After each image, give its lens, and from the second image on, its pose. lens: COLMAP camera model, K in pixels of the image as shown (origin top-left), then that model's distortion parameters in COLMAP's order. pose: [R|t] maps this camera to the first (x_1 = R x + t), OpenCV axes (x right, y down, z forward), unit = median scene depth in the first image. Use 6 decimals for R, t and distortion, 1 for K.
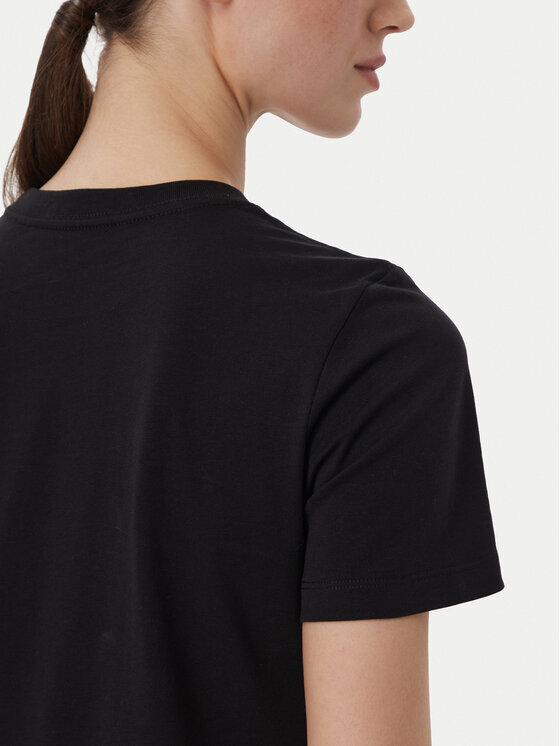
lens RADIAL K [[1992.1, 0, 279.8], [0, 1992.1, 373.7], [0, 0, 1]] dist [0.778142, 0.000000]
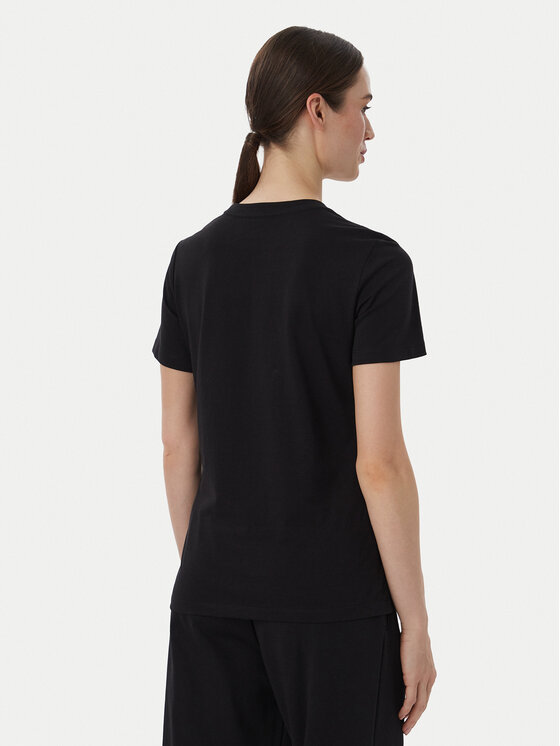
lens RADIAL K [[1179.3, 0, 280.1], [0, 1179.3, 373.0], [0, 0, 1]] dist [-0.279554, 0.000000]
pose [[0.999947, 0.010321, 0.000639, -0.084145], [-0.010340, 0.998586, 0.052143, 0.051629], [-0.000100, -0.052147, 0.998639, -0.542578]]
